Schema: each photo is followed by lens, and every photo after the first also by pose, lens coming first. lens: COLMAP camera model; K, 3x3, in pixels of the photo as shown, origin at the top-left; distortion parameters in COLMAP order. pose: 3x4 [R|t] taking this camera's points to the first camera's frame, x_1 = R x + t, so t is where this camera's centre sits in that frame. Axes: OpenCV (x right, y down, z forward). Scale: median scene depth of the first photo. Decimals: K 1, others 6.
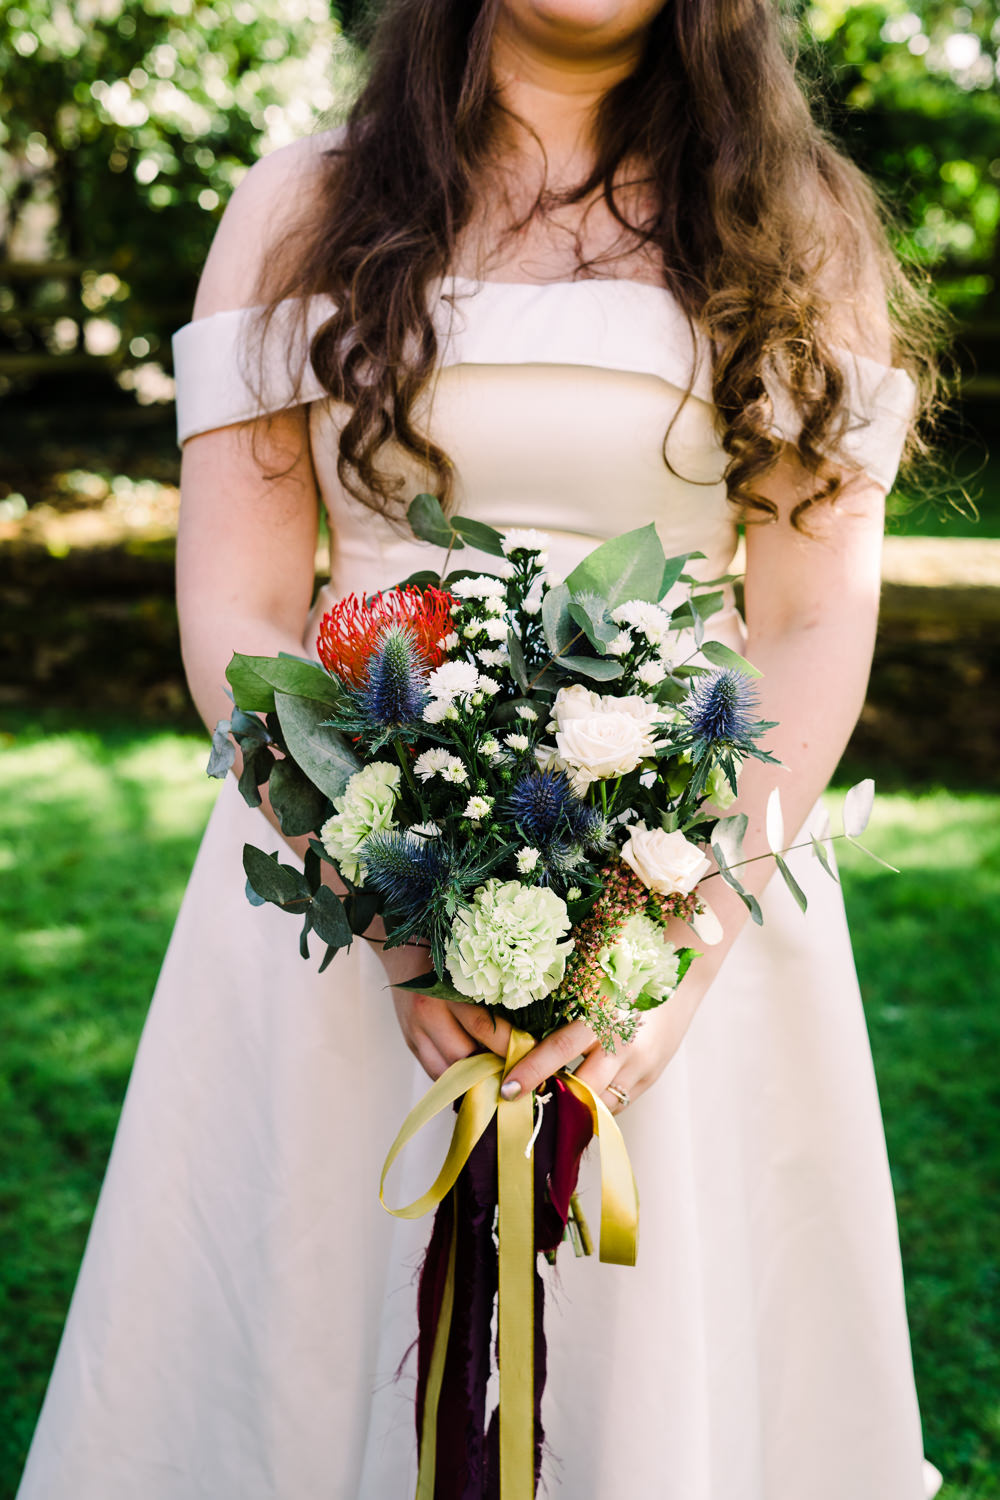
lens RADIAL K [[2229.1, 0, 500.0], [0, 2229.1, 750.0], [0, 0, 1]] dist [0.016053, 0.010713]
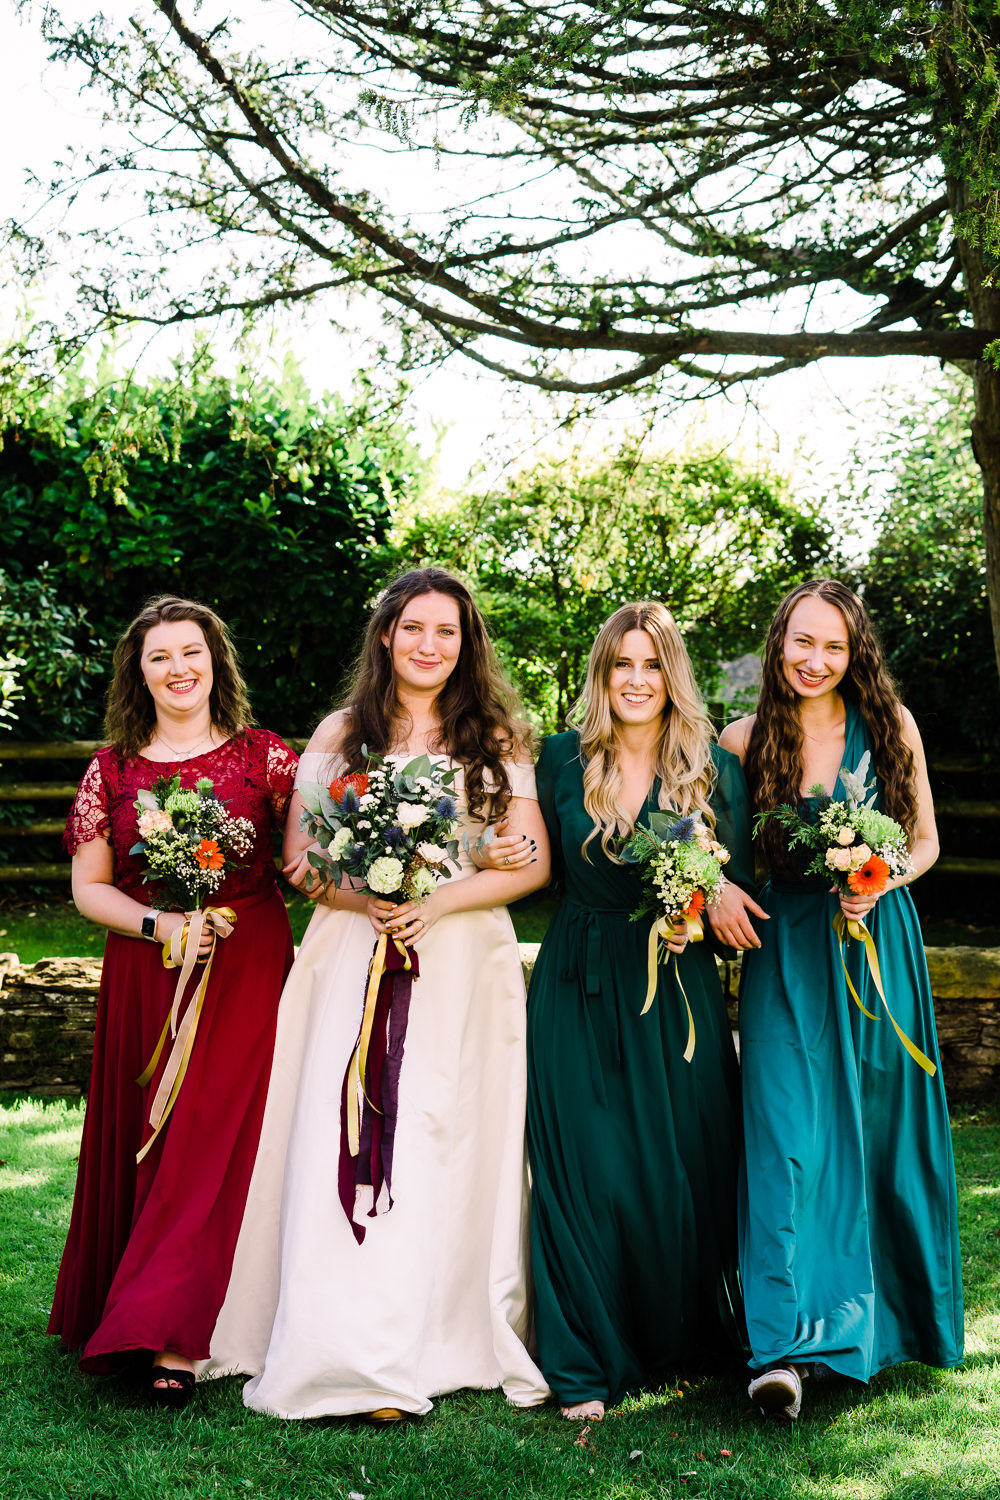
lens RADIAL K [[2229.1, 0, 500.0], [0, 2229.1, 750.0], [0, 0, 1]] dist [0.016053, 0.010713]
pose [[0.999784, -0.016842, -0.012150, 0.225954], [0.015688, 0.995862, -0.089519, 0.202737], [0.013608, 0.089310, 0.995911, -2.446783]]
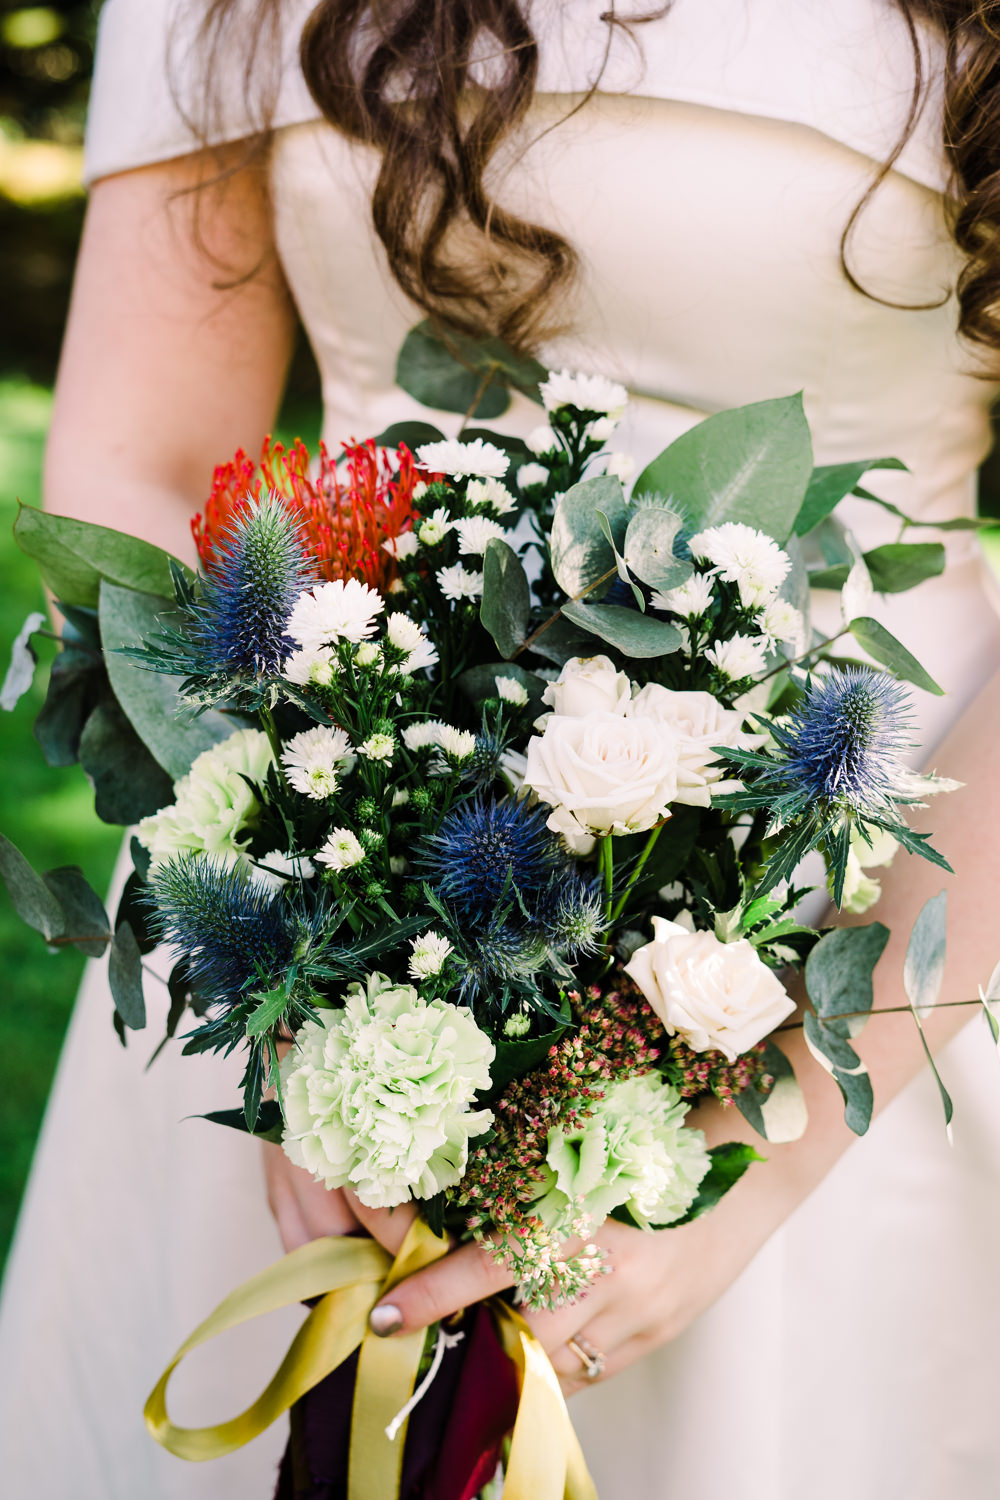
lens RADIAL K [[2229.1, 0, 500.0], [0, 2229.1, 750.0], [0, 0, 1]] dist [0.016053, 0.010713]
pose [[0.966984, 0.174540, -0.185684, 0.118284], [-0.166167, 0.984279, 0.059859, -0.035352], [0.193213, -0.027028, 0.980784, 0.444373]]
